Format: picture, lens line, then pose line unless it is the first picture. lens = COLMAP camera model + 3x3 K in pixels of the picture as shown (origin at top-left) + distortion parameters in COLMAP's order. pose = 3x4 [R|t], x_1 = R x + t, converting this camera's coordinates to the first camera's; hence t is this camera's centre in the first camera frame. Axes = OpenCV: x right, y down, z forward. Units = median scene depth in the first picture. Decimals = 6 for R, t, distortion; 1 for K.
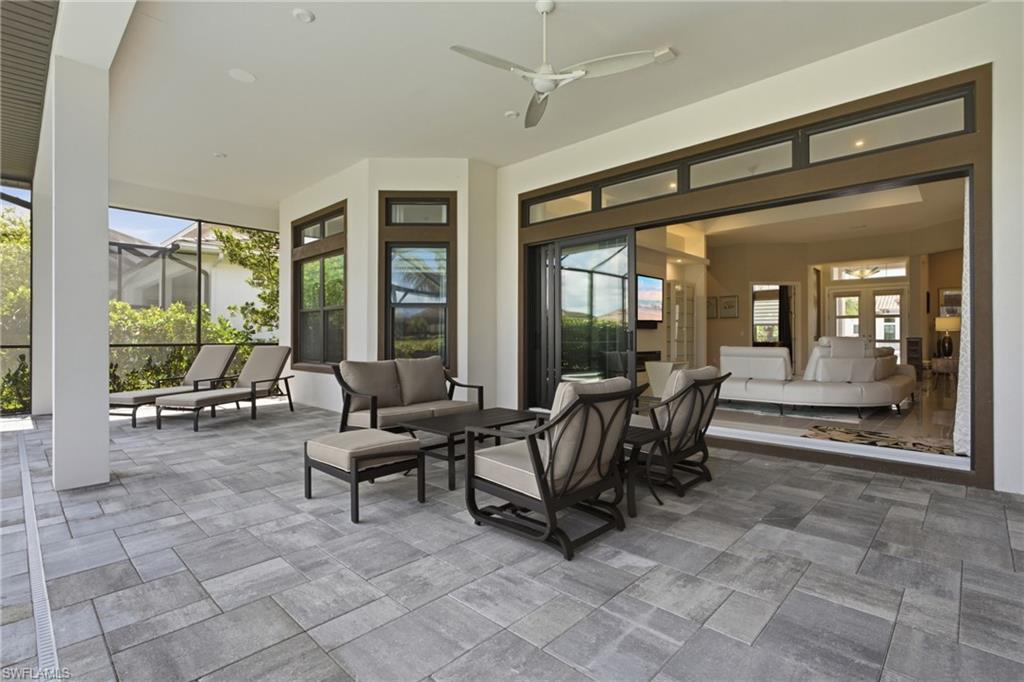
lens RADIAL K [[489.4, 0, 517.8], [0, 489.4, 340.7], [0, 0, 1]] dist [-0.014318, 0.000009]
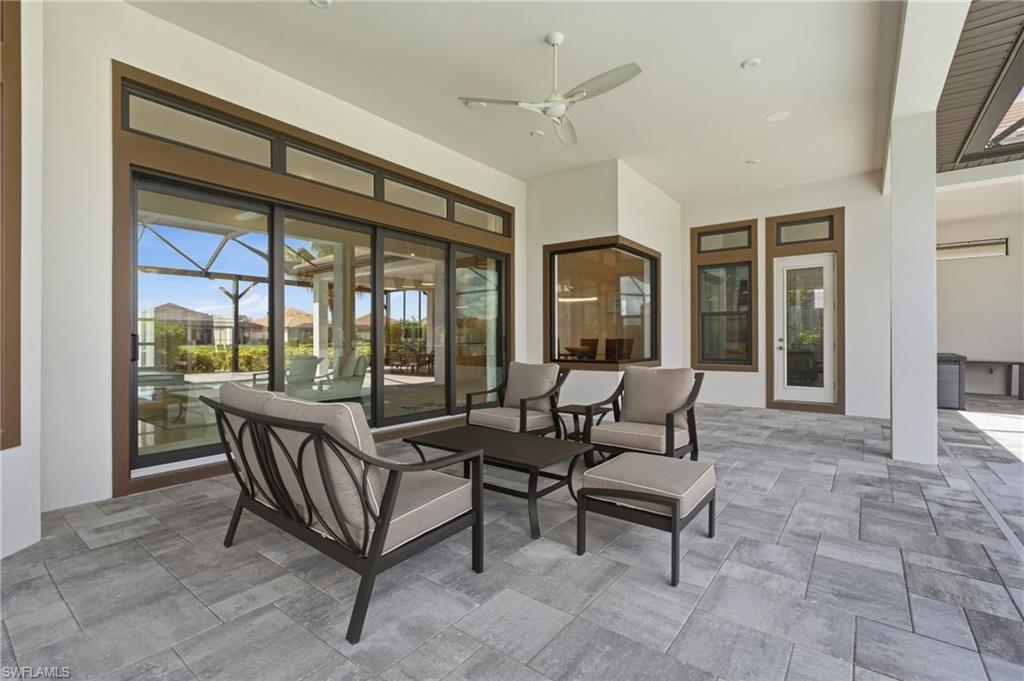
lens RADIAL K [[464.1, 0, 508.5], [0, 464.1, 337.7], [0, 0, 1]] dist [0.000970, 0.000175]
pose [[-0.102063, 0.003785, 0.994771, -1.219240], [0.006404, 0.999975, -0.003147, -0.016390], [-0.994757, 0.006049, -0.102085, 1.514160]]
